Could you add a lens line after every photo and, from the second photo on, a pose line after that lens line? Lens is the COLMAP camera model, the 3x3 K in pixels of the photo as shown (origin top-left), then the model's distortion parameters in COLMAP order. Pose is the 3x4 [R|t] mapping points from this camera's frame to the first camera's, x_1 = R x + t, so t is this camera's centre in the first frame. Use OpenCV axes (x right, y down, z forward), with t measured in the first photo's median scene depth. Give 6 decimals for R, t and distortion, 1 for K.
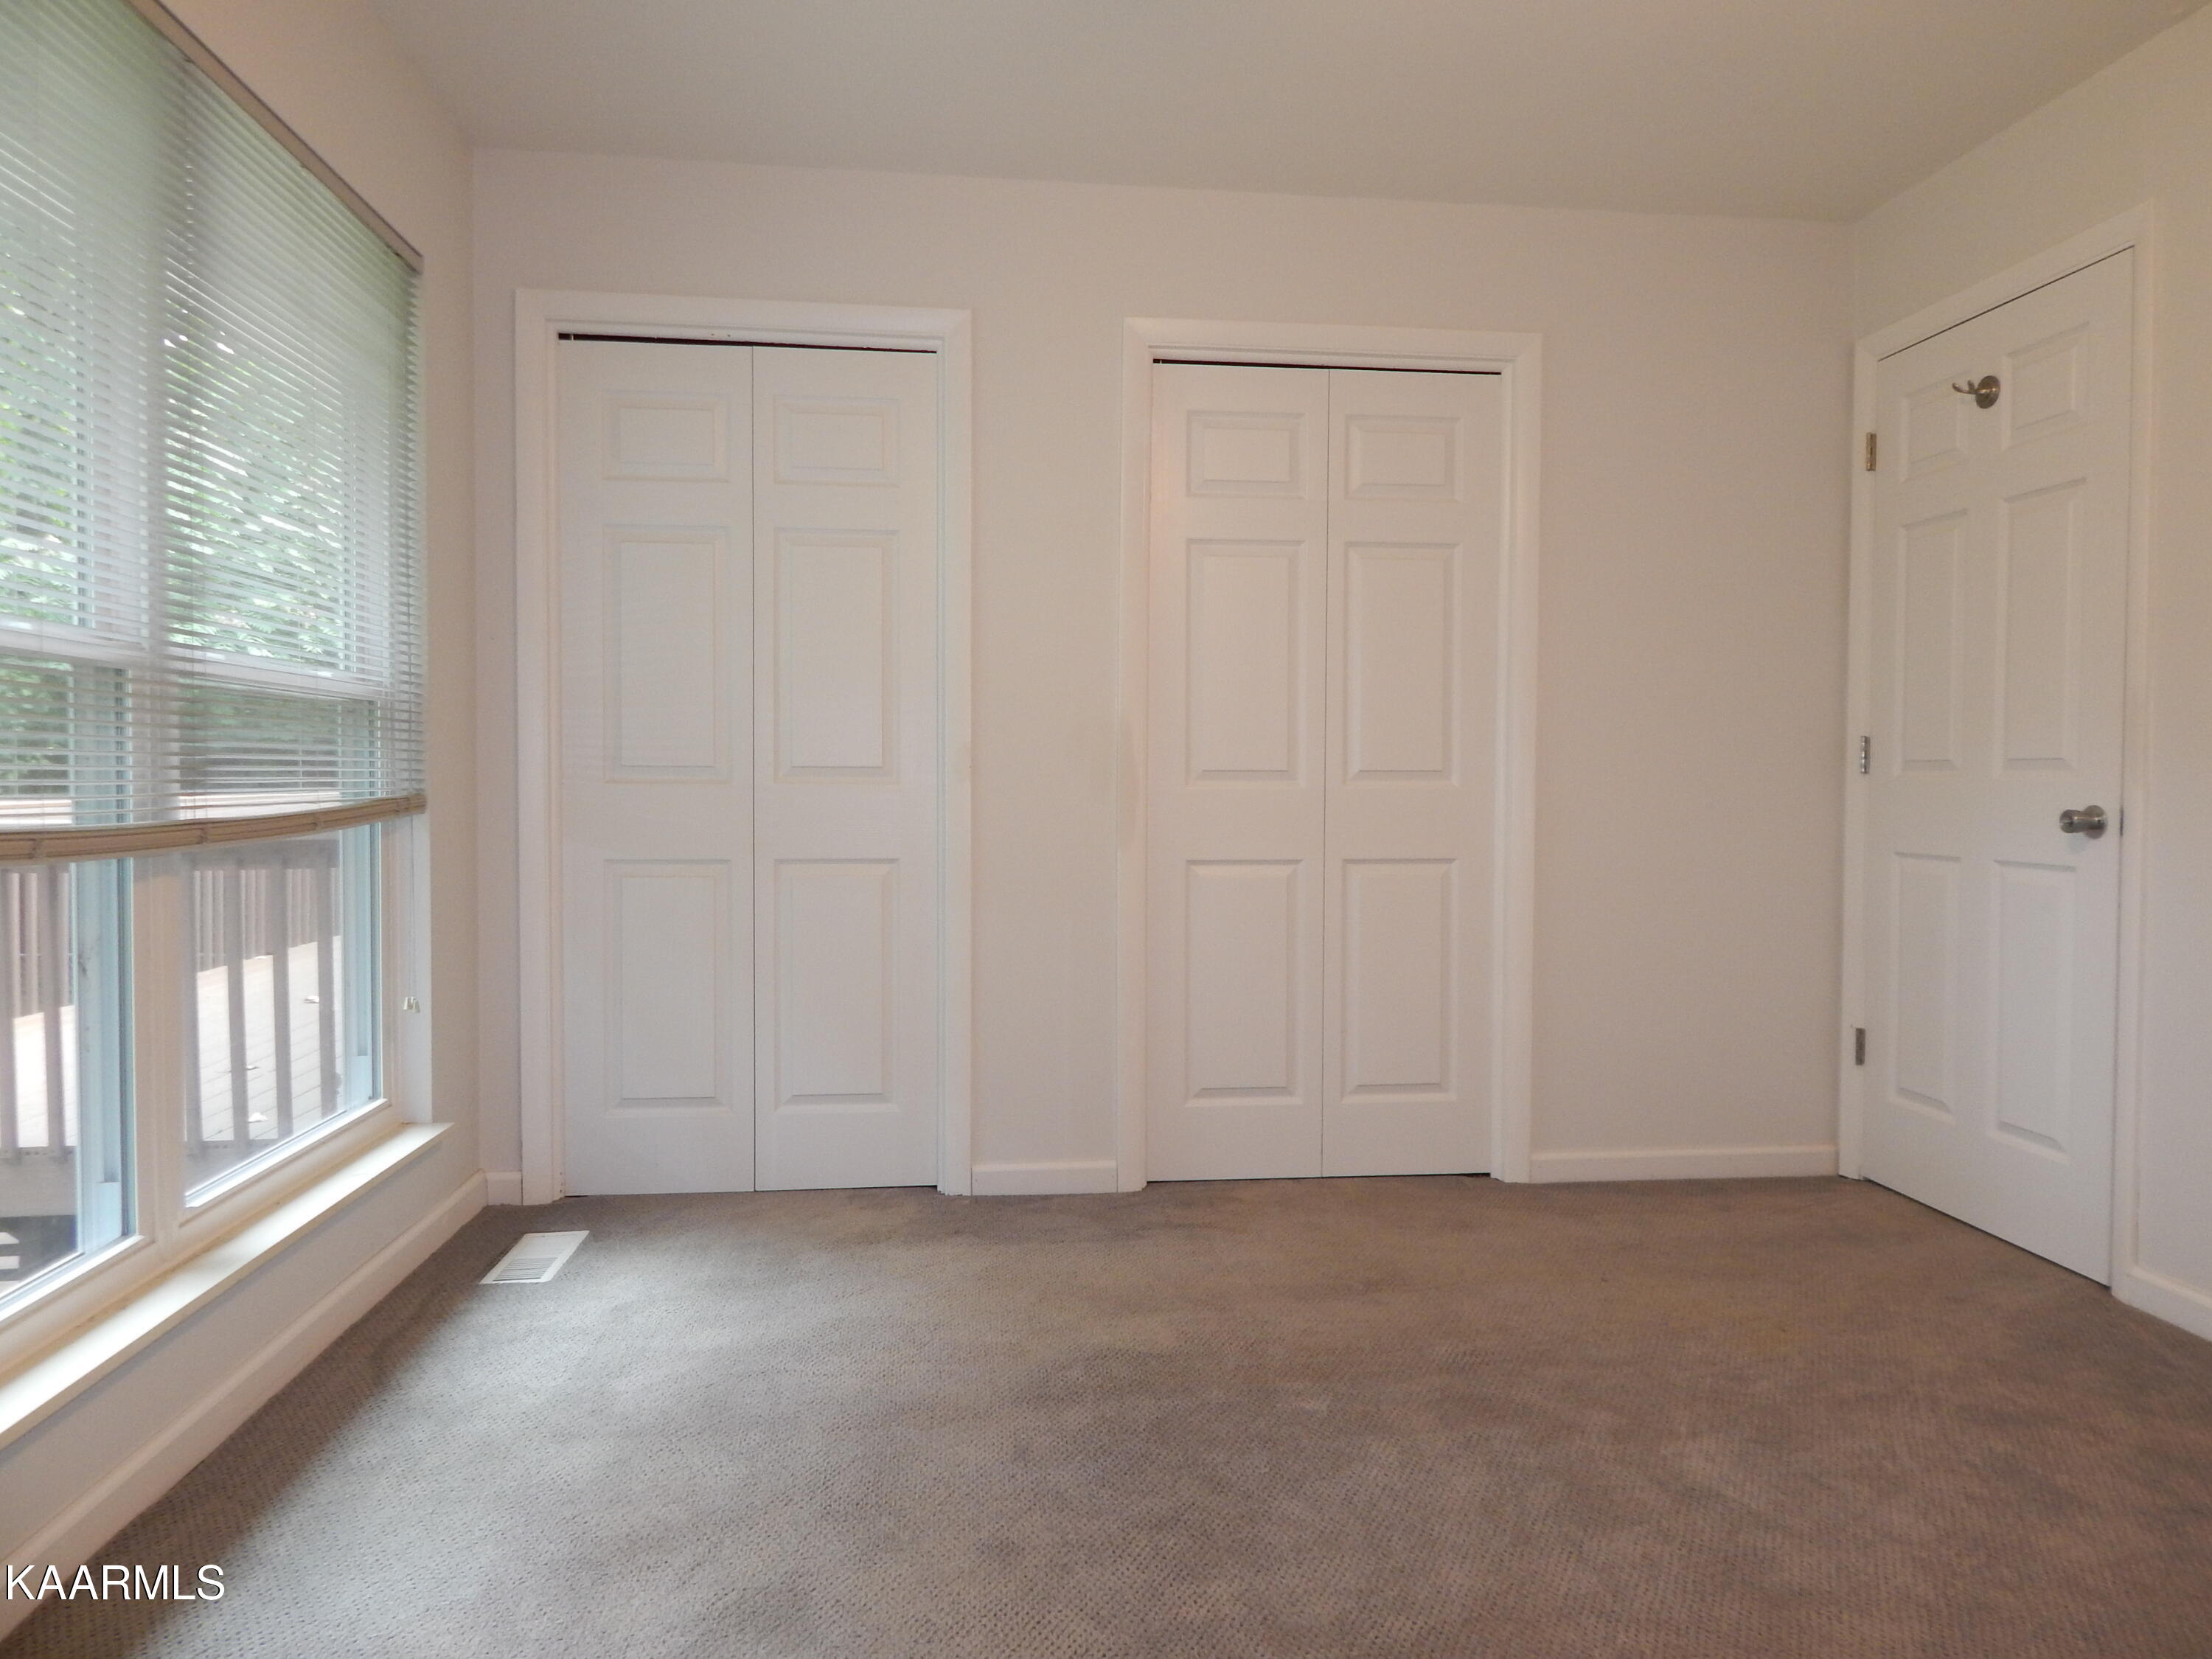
lens RADIAL K [[1466.3, 0, 1106.1], [0, 1466.3, 830.2], [0, 0, 1]] dist [0.007107, -0.009387]
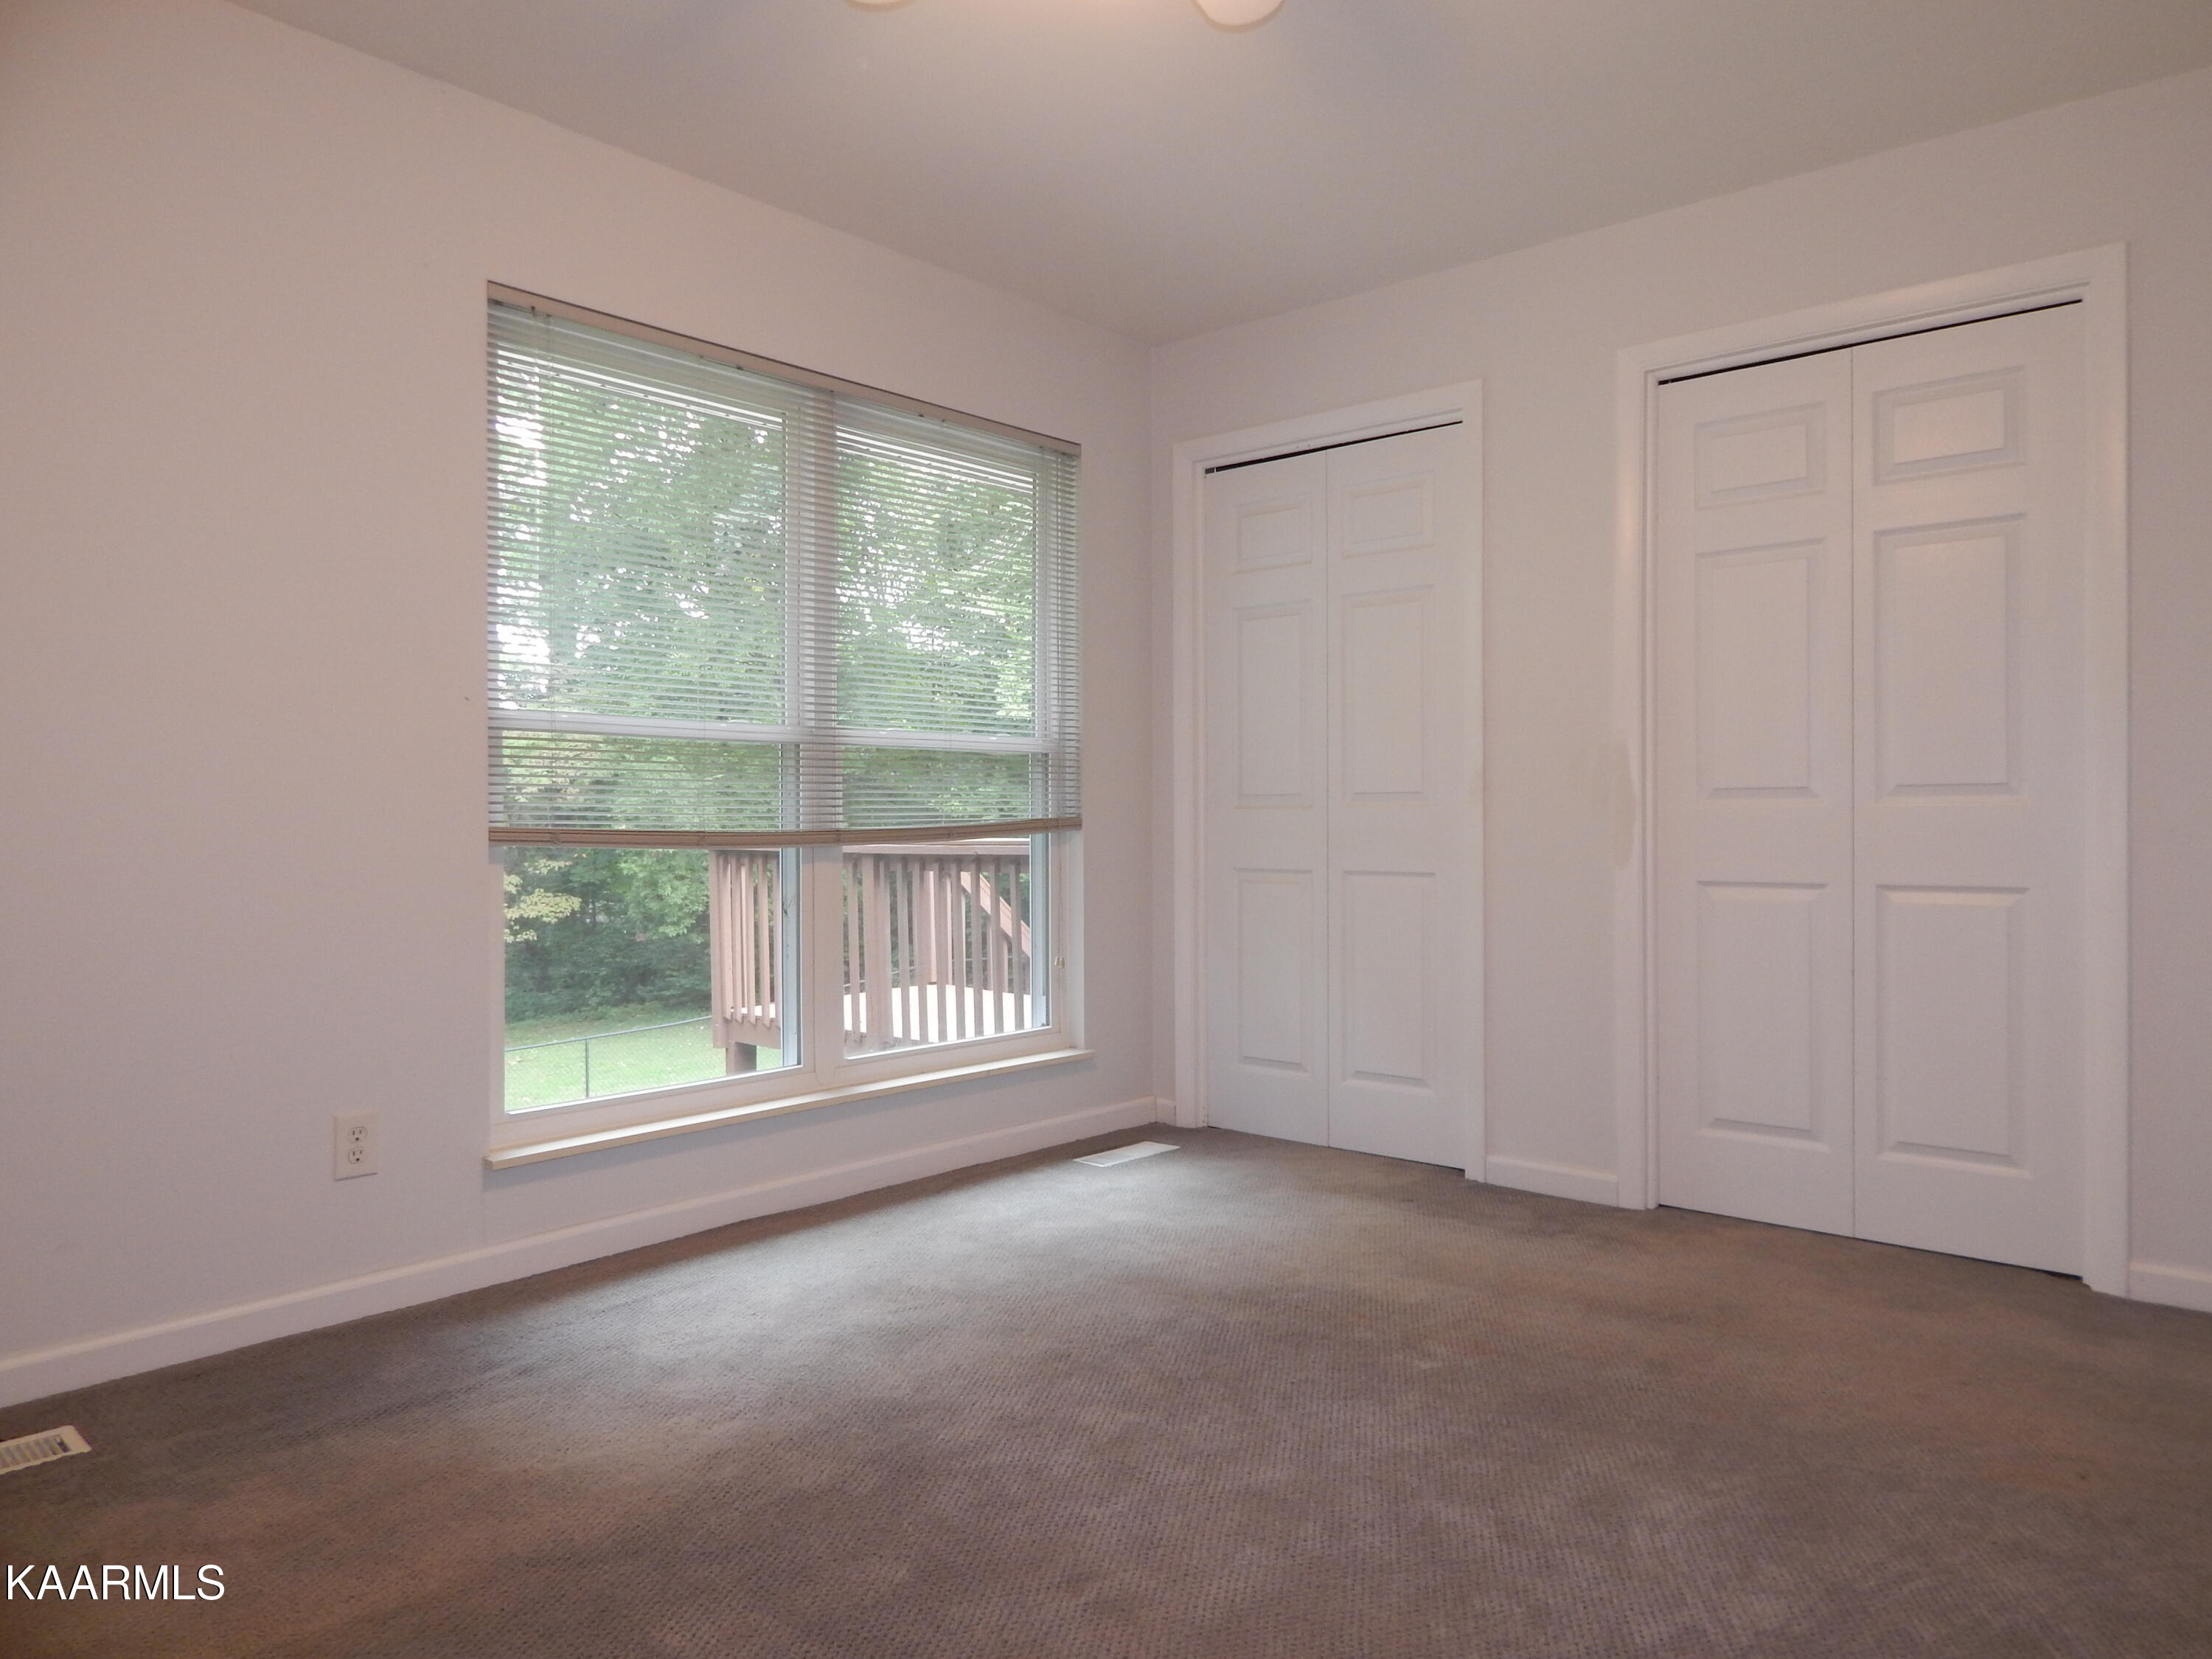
lens RADIAL K [[1466.3, 0, 1113.2], [0, 1466.3, 829.7], [0, 0, 1]] dist [0.007107, -0.009387]
pose [[0.673166, -0.000382, -0.739491, 0.541092], [-0.018768, 0.999669, -0.017601, 0.011309], [0.739253, 0.025727, 0.672936, 0.055386]]
